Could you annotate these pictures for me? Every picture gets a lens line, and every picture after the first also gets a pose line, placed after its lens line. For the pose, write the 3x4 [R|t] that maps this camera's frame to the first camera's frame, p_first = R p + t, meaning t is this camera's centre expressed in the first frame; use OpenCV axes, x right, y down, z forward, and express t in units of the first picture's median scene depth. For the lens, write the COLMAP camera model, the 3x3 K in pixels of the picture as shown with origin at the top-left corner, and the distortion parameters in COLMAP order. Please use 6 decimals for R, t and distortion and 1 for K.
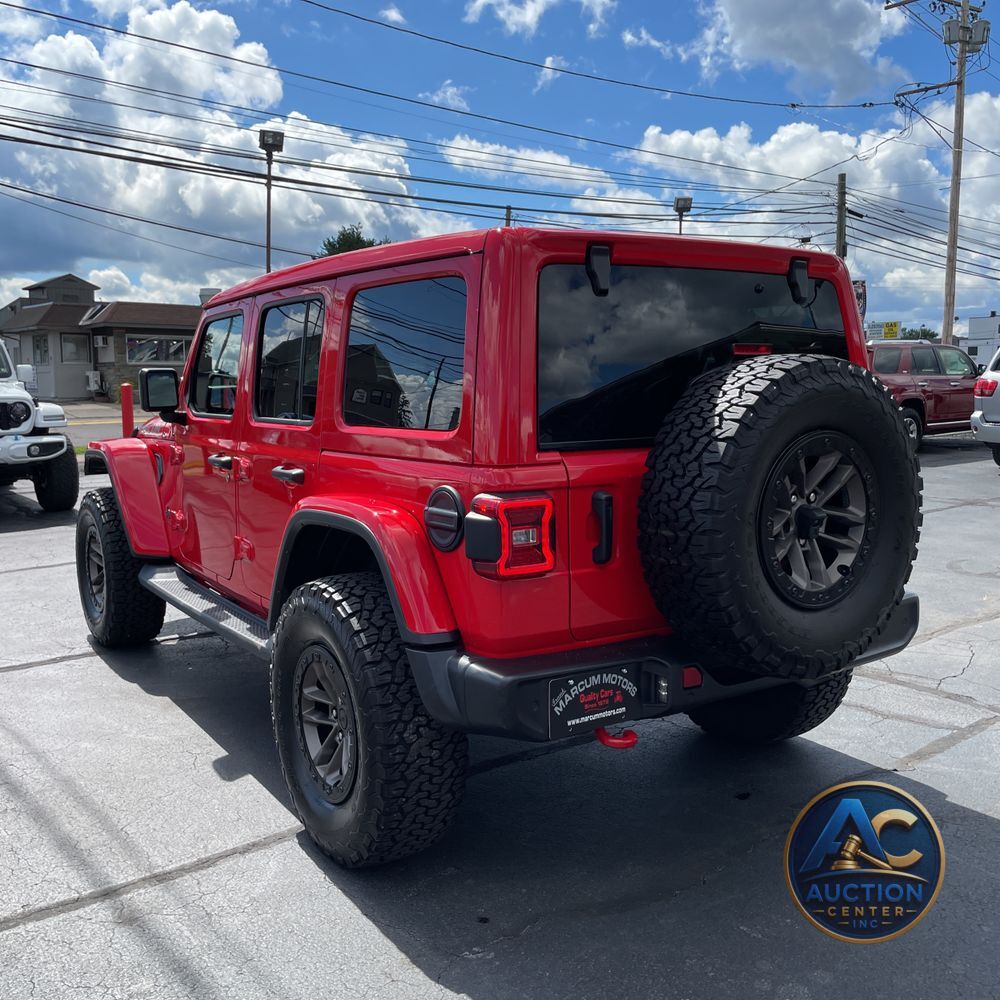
lens RADIAL K [[1012.2, 0, 526.3], [0, 1012.2, 506.4], [0, 0, 1]] dist [0.013186, 0.000000]
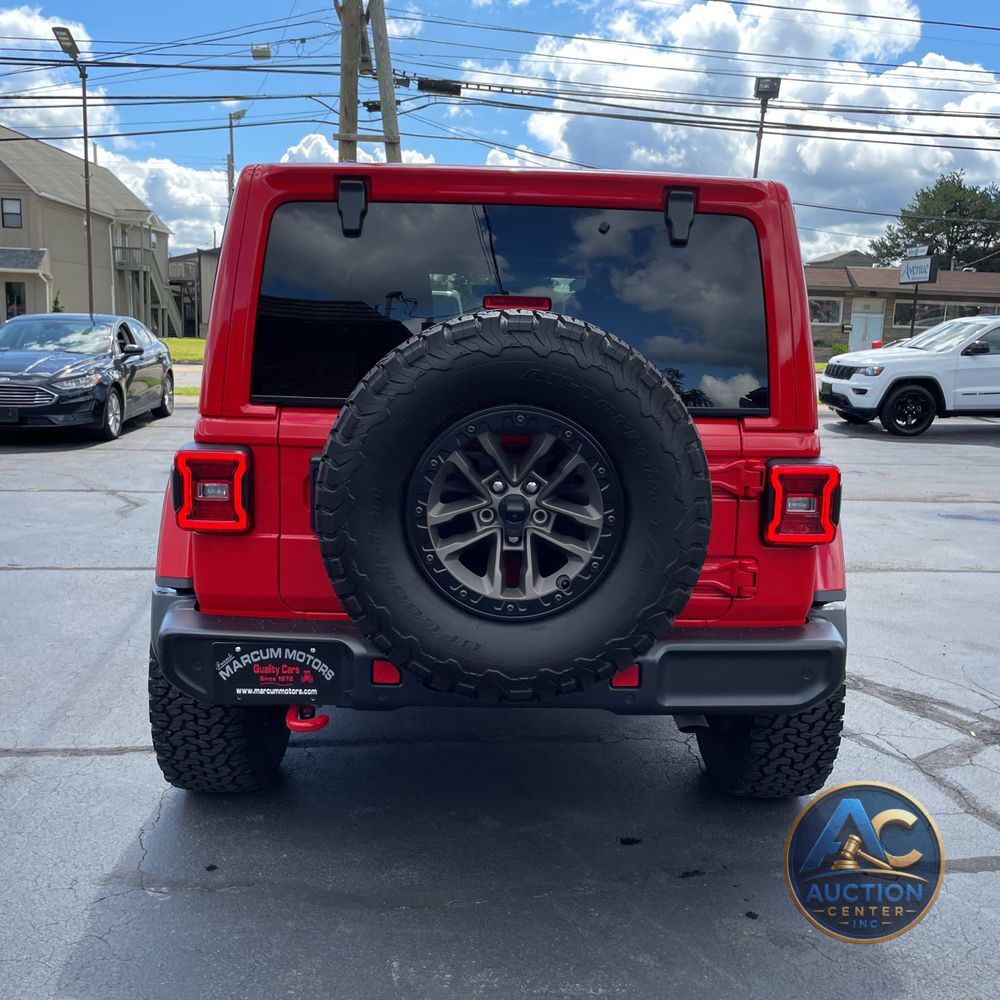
lens RADIAL K [[1012.2, 0, 530.6], [0, 1012.2, 519.8], [0, 0, 1]] dist [0.013186, 0.000000]
pose [[0.846467, 0.128854, -0.516615, 0.701605], [-0.101734, 0.991540, 0.080619, -0.047413], [0.522632, -0.015684, 0.852414, 0.313363]]
